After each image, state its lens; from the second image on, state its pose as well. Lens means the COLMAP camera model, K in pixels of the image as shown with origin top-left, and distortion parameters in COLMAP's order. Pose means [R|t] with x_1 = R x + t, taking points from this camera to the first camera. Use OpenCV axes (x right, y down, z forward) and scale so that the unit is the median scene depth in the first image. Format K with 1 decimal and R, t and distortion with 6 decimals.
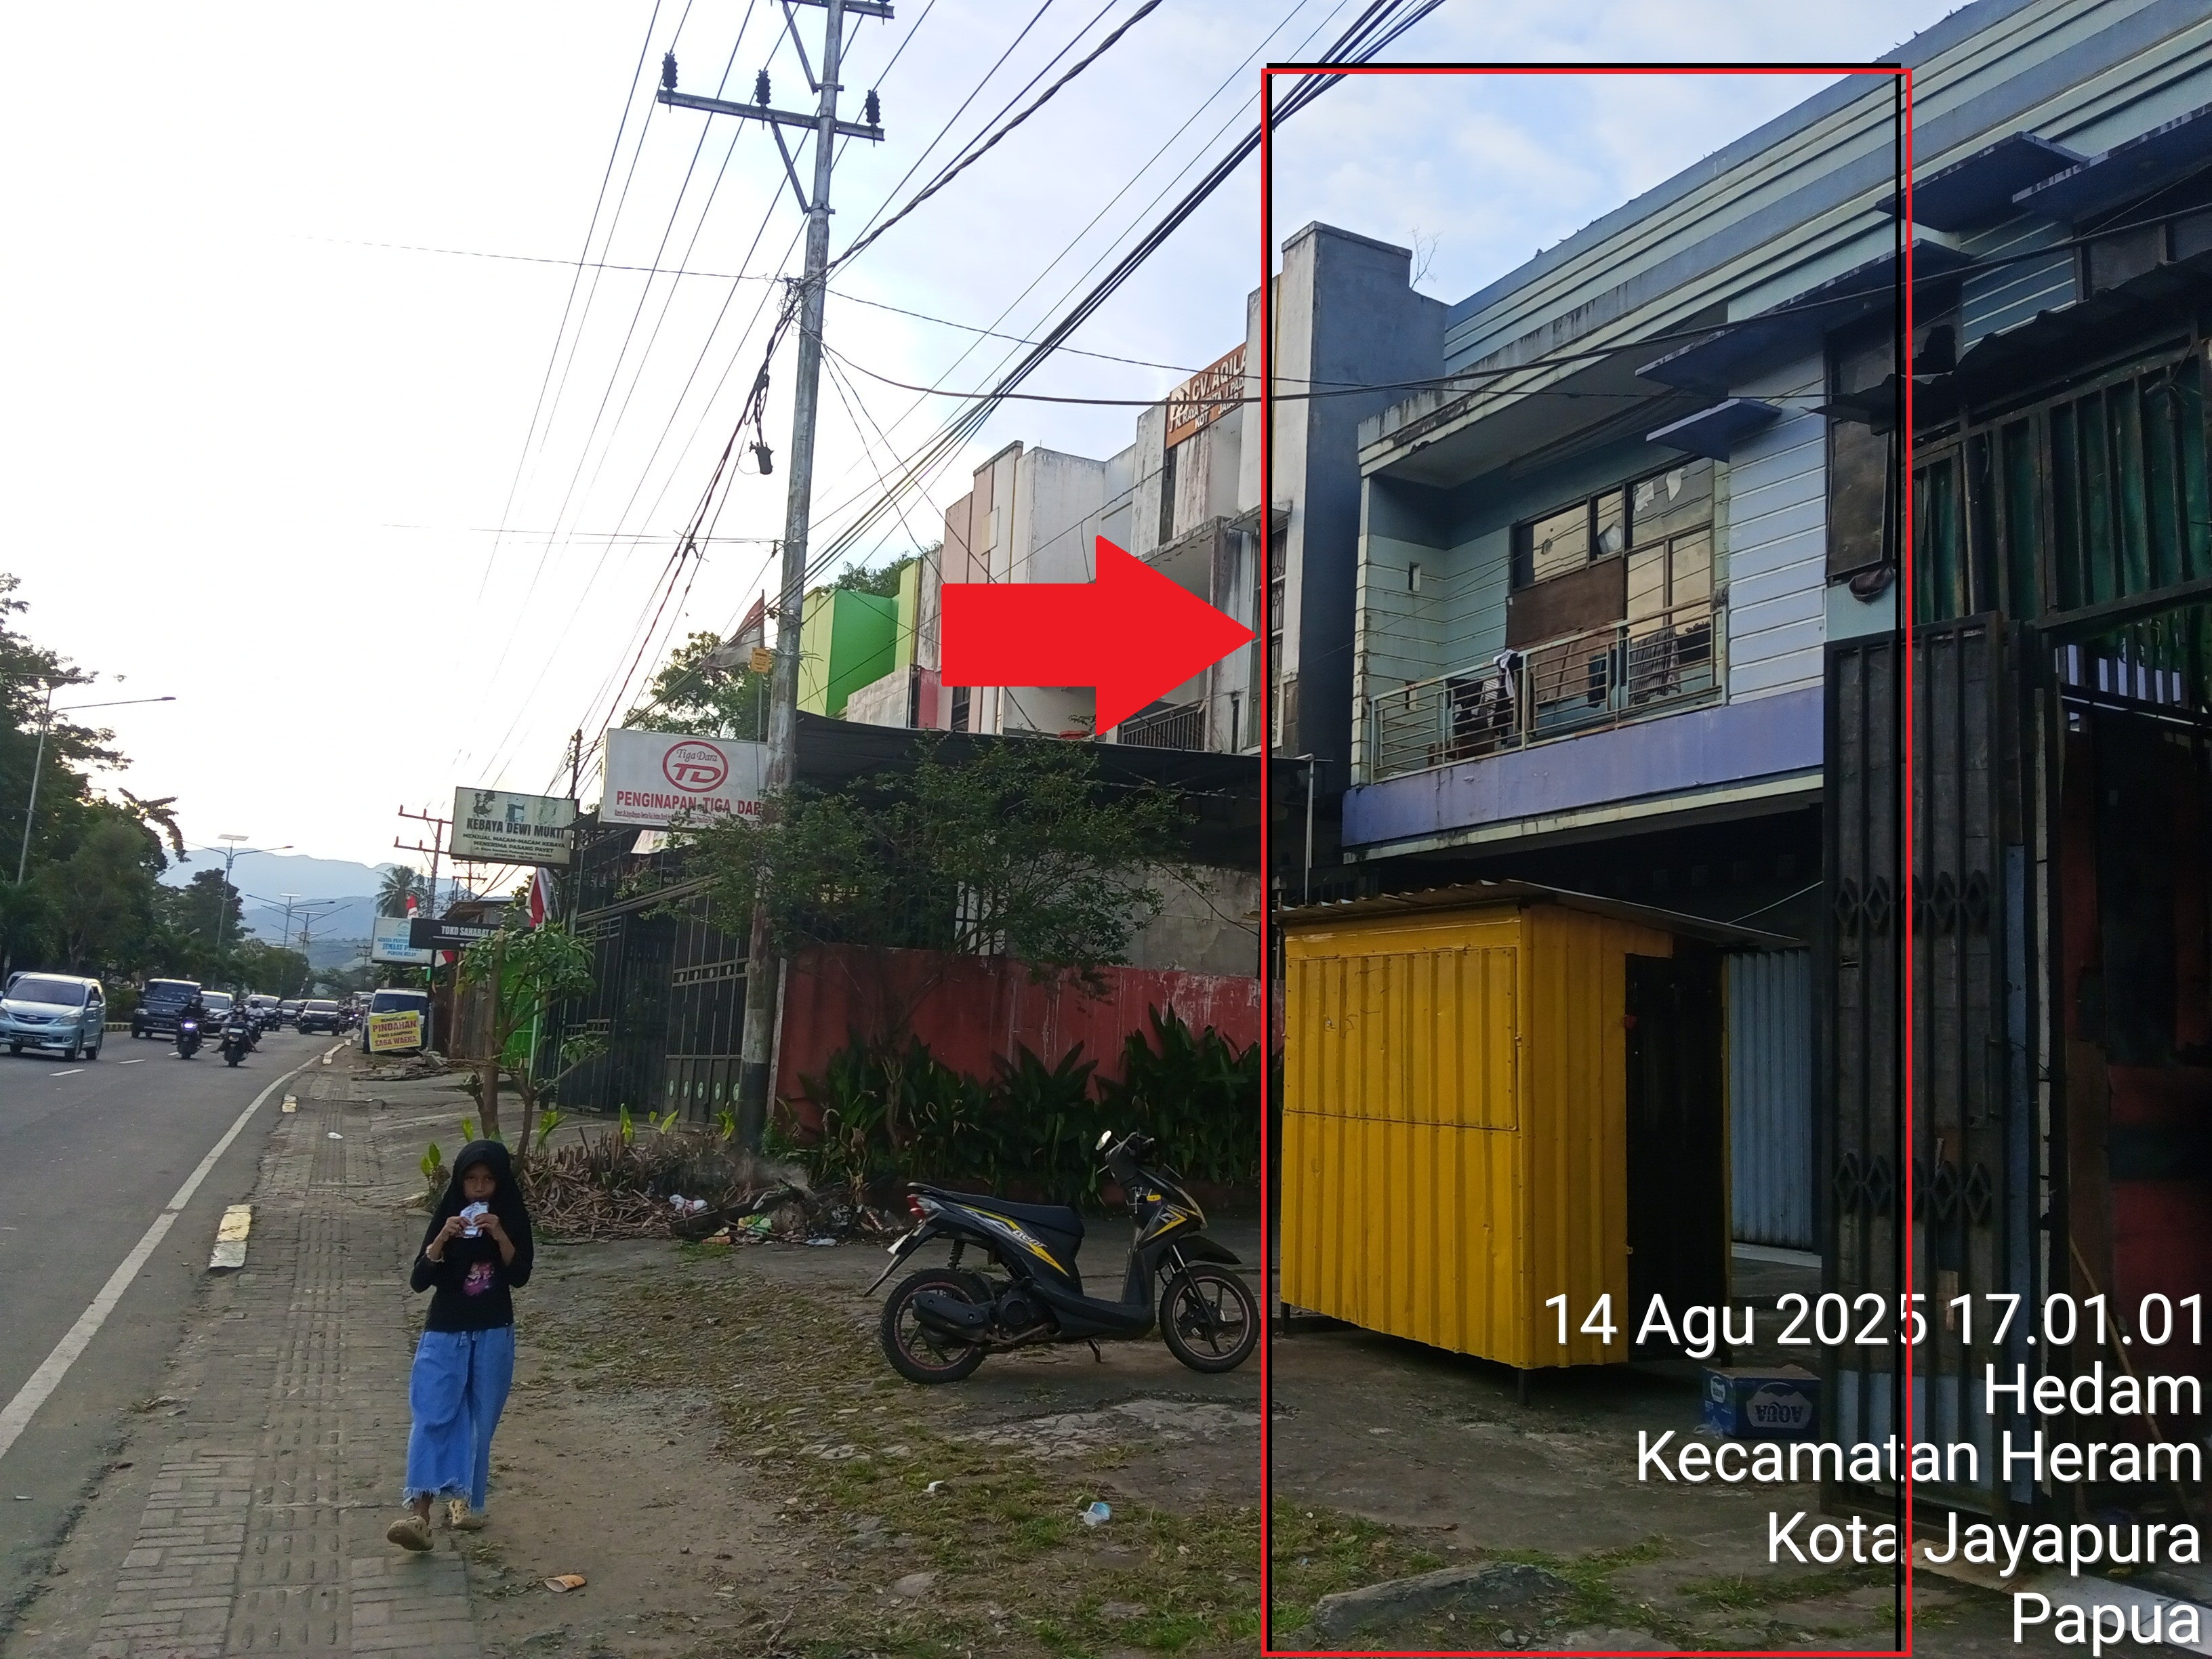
lens RADIAL K [[1763.7, 0, 1100.6], [0, 1763.7, 821.8], [0, 0, 1]] dist [0.064180, -0.131271]
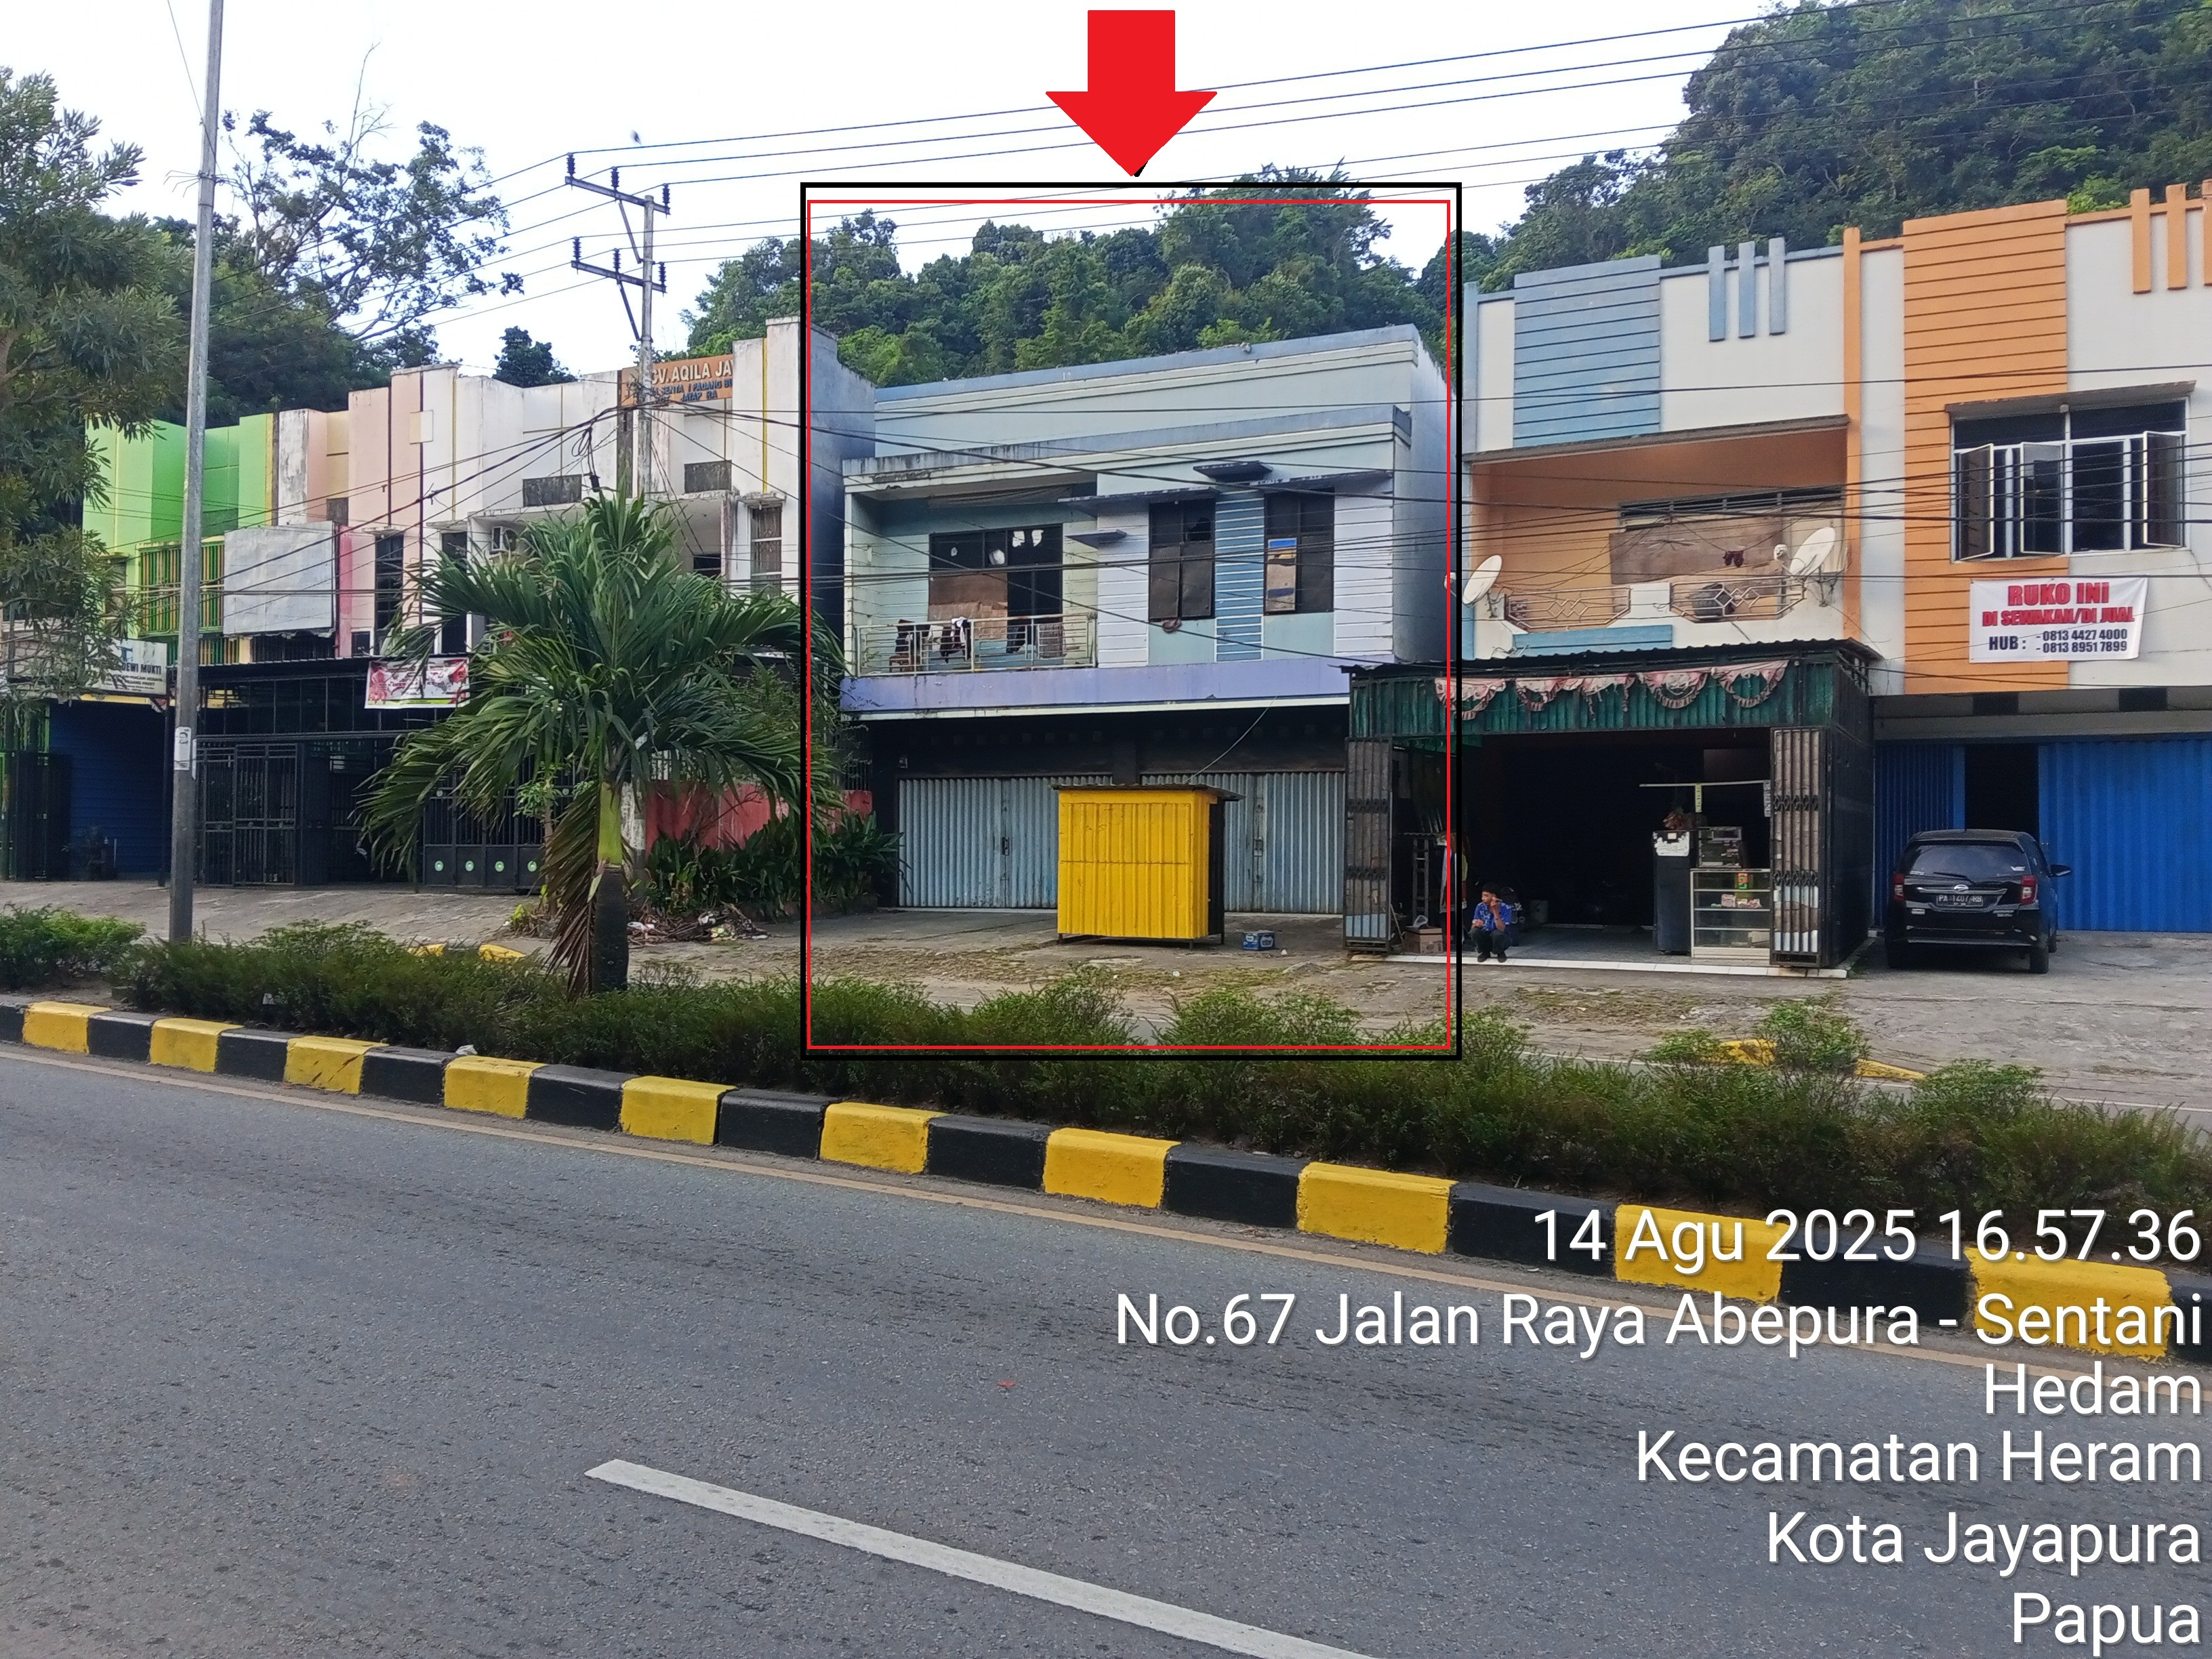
lens RADIAL K [[1763.7, 0, 1100.6], [0, 1763.7, 821.8], [0, 0, 1]] dist [0.064180, -0.131271]
pose [[0.775069, -0.035770, 0.630864, -0.862881], [-0.061260, 0.989440, 0.131364, -0.137651], [-0.628901, -0.140463, 0.764692, -0.583130]]
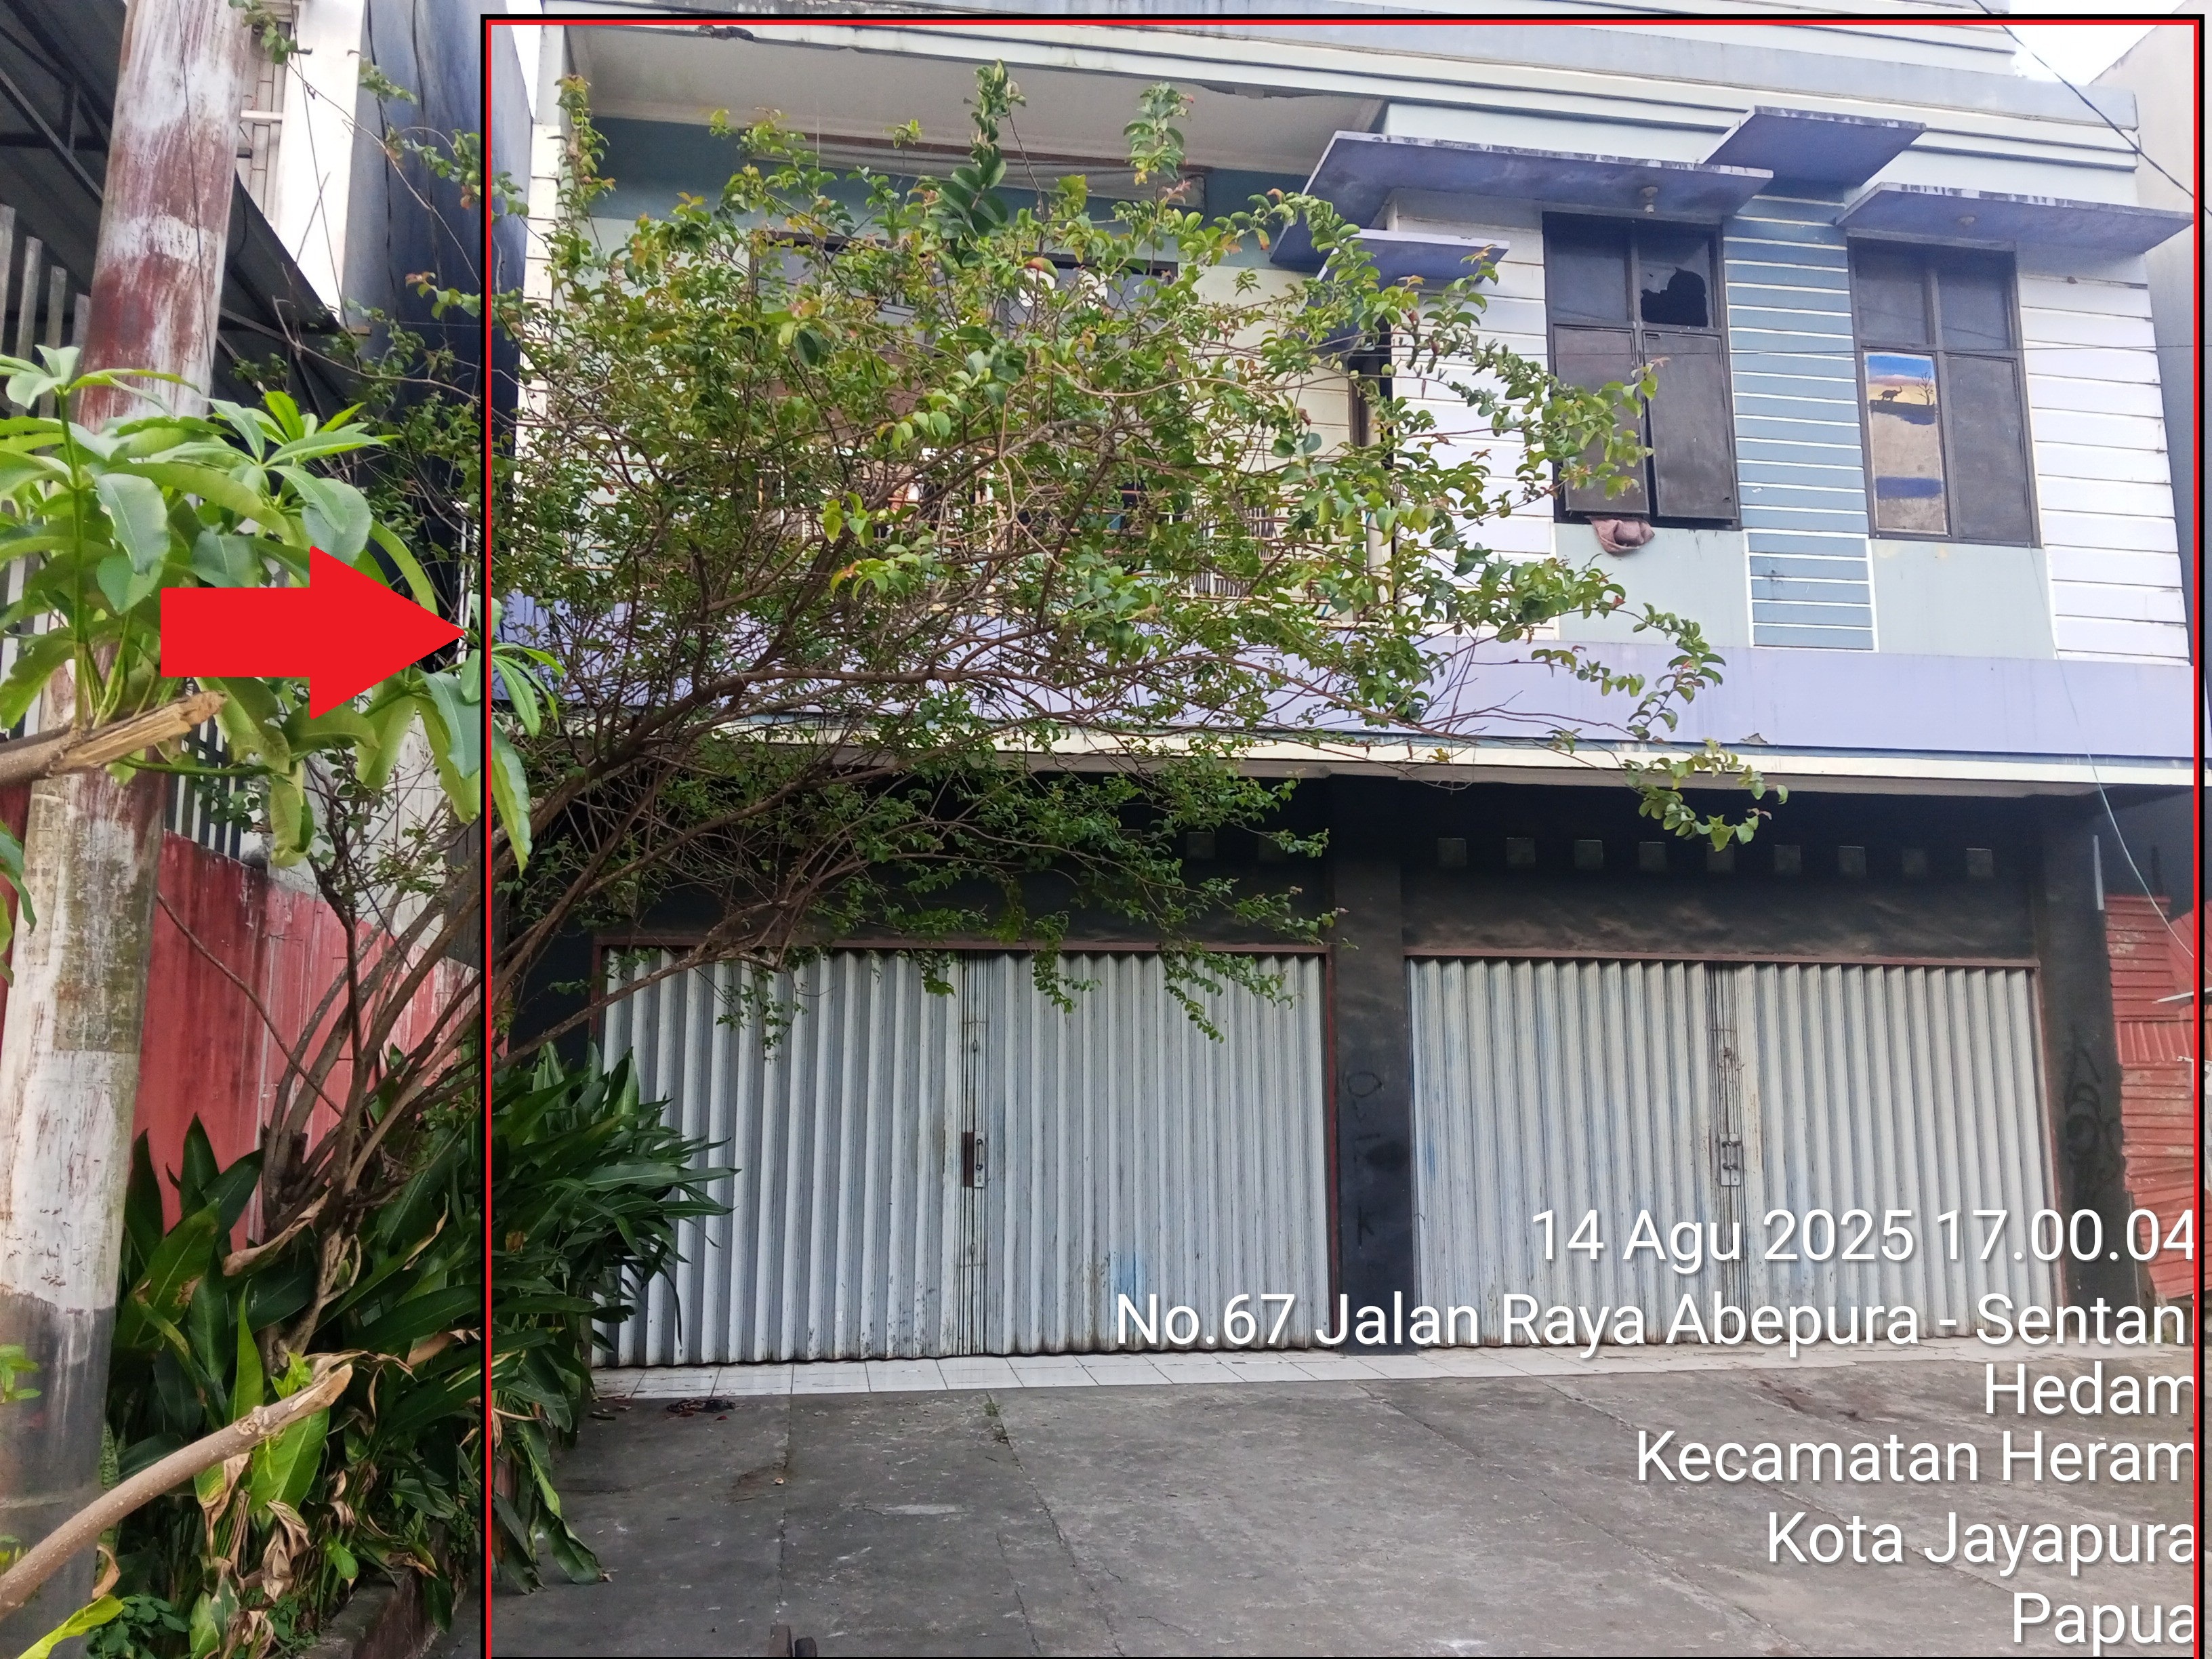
lens RADIAL K [[1782.4, 0, 1106.0], [0, 1782.4, 829.5], [0, 0, 1]] dist [0.037498, -0.082117]
pose [[0.307598, 0.108418, 0.945319, -0.326202], [-0.131224, 0.988828, -0.070709, 0.072865], [-0.942424, -0.102299, 0.318389, 0.737370]]
